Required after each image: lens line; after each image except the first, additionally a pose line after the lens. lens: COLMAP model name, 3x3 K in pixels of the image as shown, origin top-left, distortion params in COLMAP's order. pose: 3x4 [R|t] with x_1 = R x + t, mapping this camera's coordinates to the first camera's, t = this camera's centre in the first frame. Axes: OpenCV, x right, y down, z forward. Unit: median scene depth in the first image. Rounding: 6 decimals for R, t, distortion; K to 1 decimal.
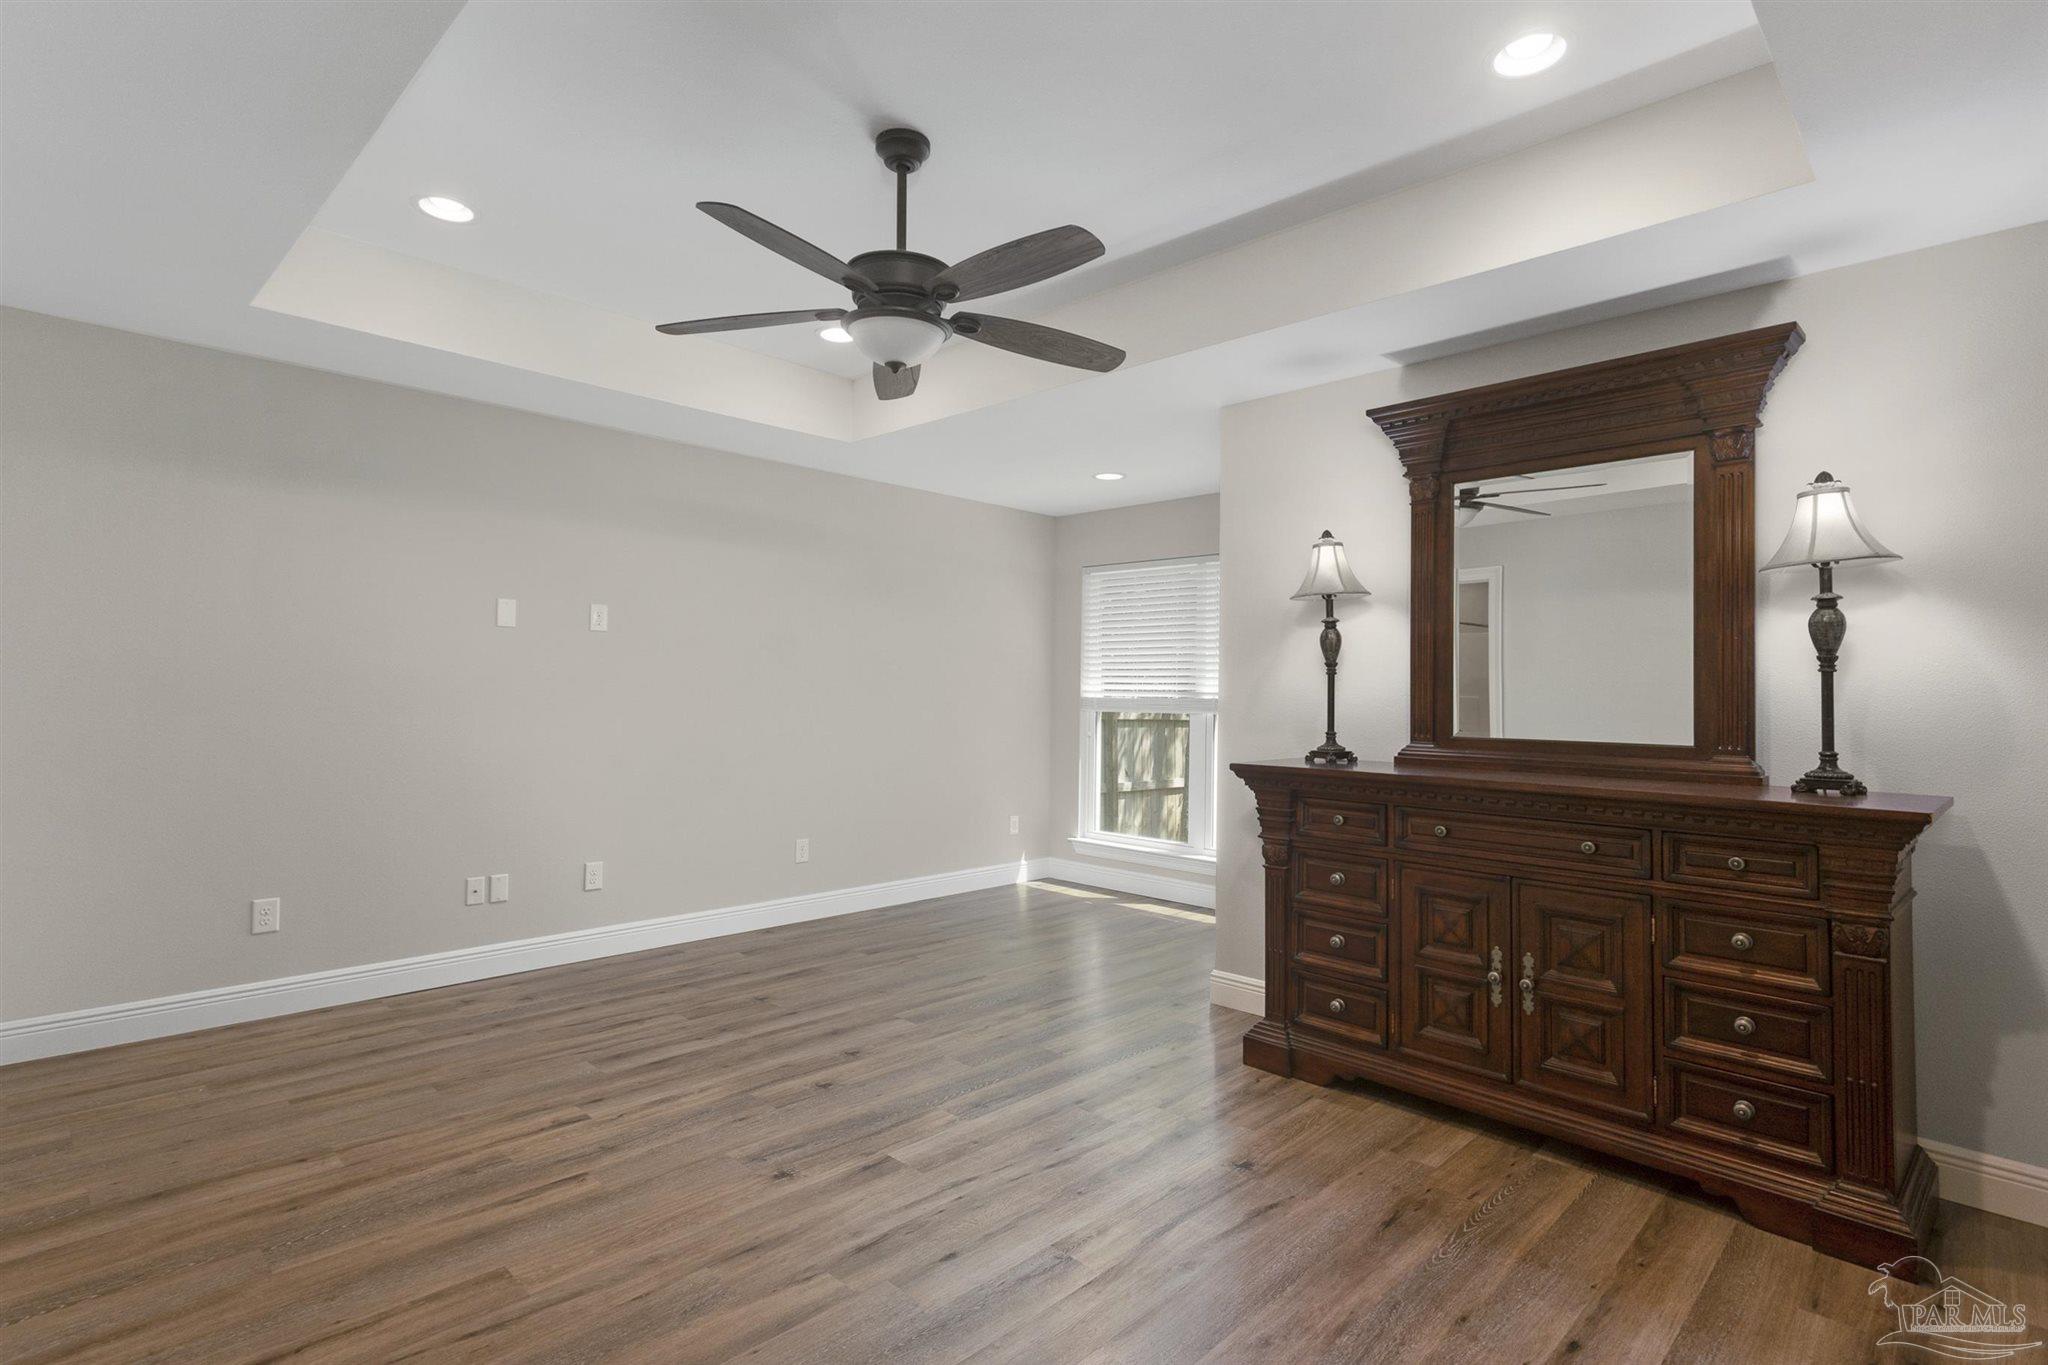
lens RADIAL K [[1015.6, 0, 1016.1], [0, 1015.6, 679.9], [0, 0, 1]] dist [0.003214, 0.000406]
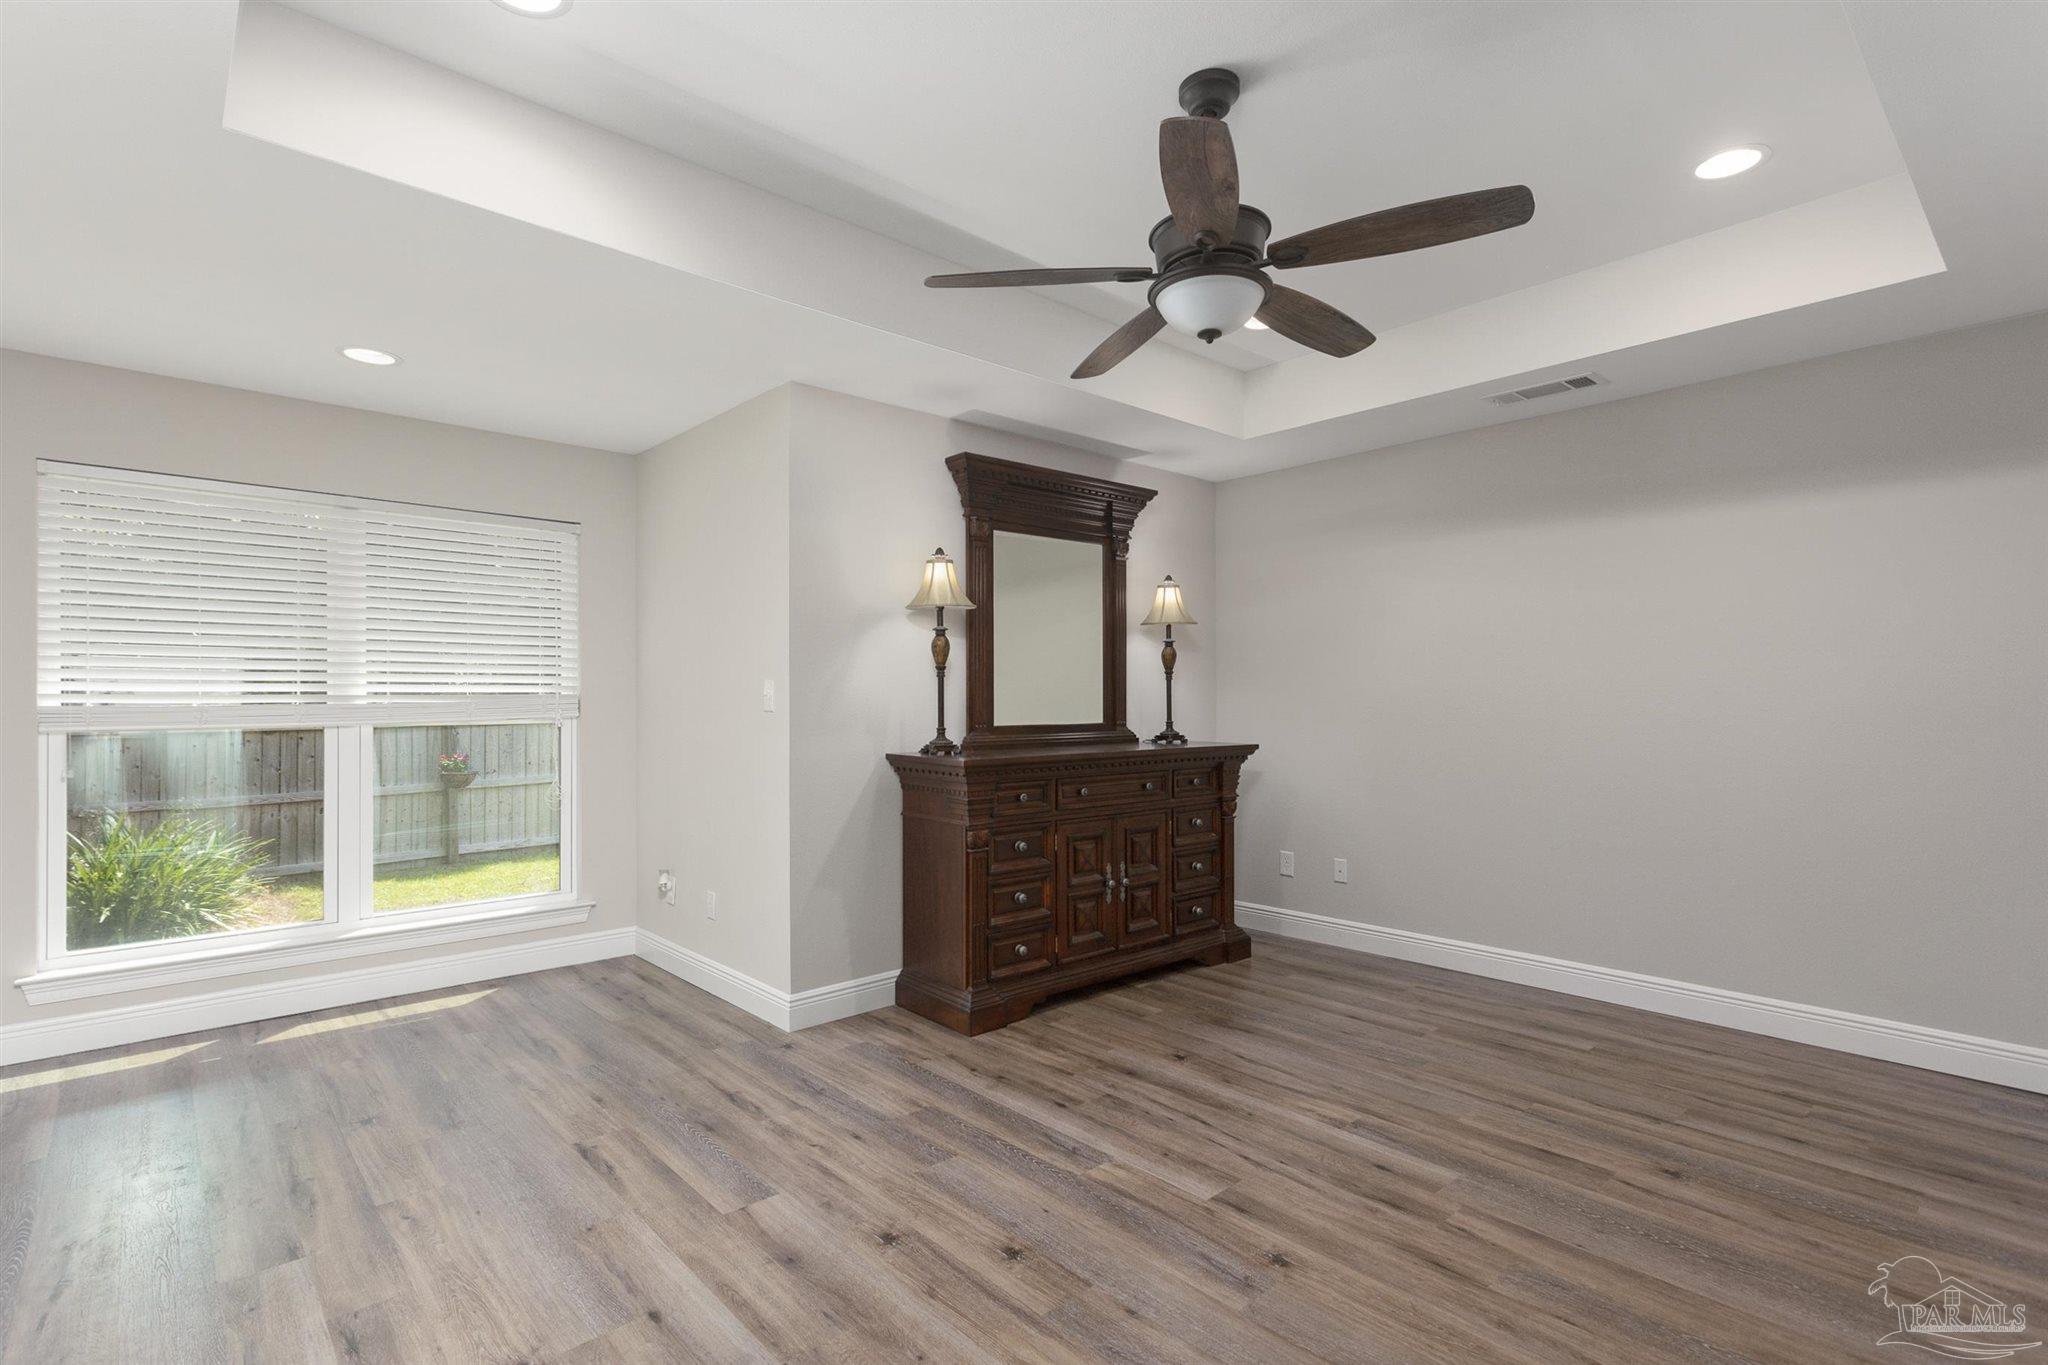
lens RADIAL K [[973.0, 0, 1019.0], [0, 973.0, 693.3], [0, 0, 1]] dist [0.011186, 0.000487]
pose [[0.056690, -0.008392, 0.998357, -0.954741], [-0.008069, 0.999928, 0.008864, 0.002961], [-0.998359, -0.008558, 0.056618, 1.059091]]
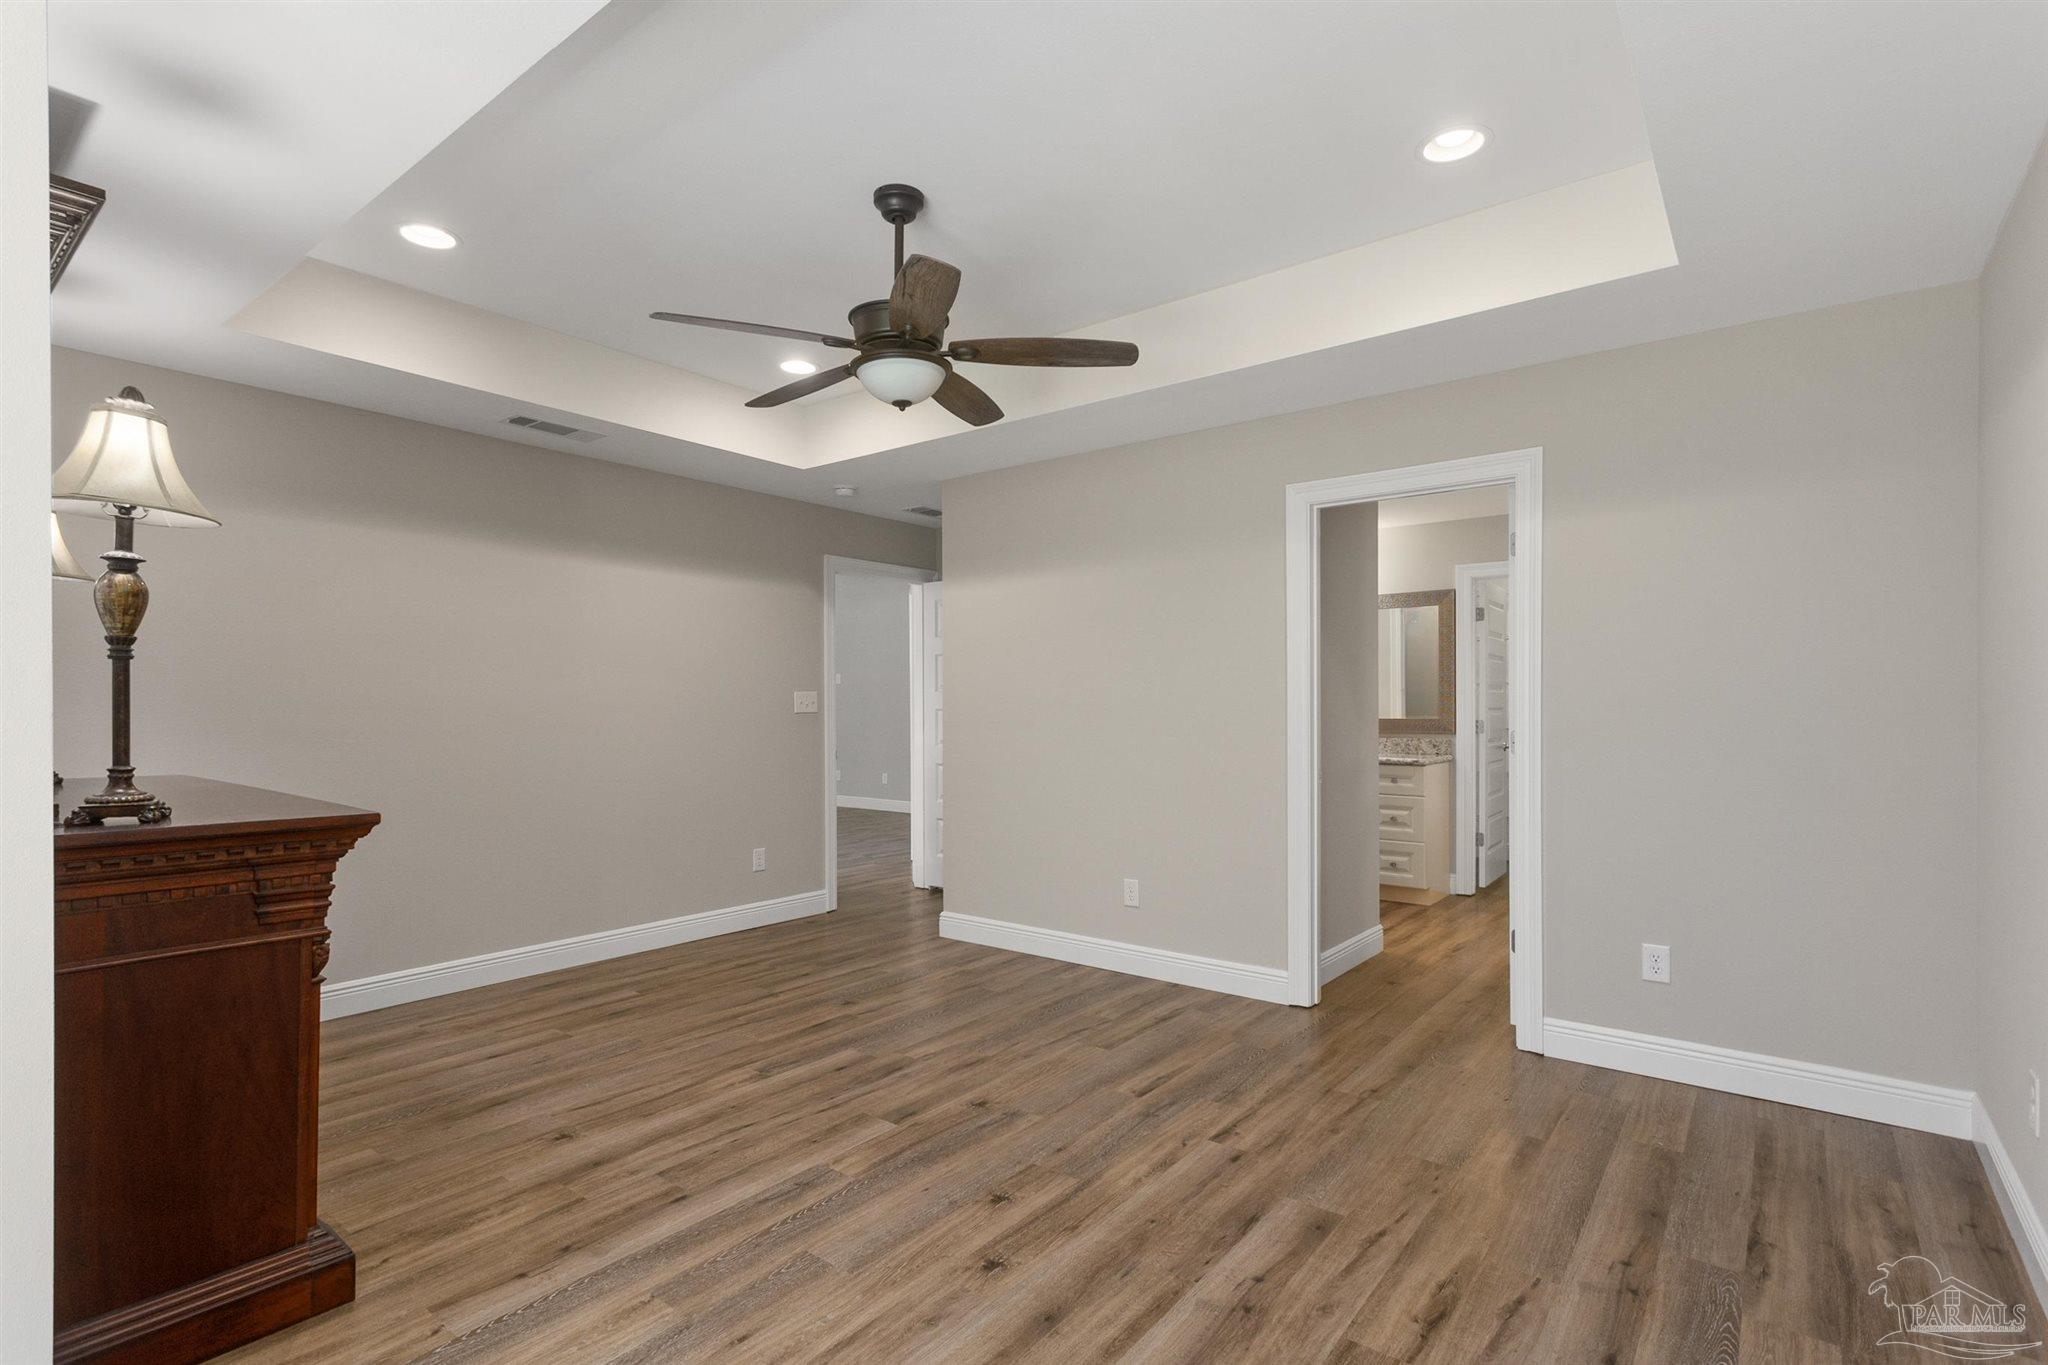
lens RADIAL K [[973.0, 0, 1019.0], [0, 973.0, 693.3], [0, 0, 1]] dist [0.011186, 0.000487]
pose [[-0.993289, -0.015047, -0.114676, -0.121623], [-0.012041, 0.999567, -0.026859, 0.025662], [0.115030, -0.025298, -0.993040, 1.954244]]
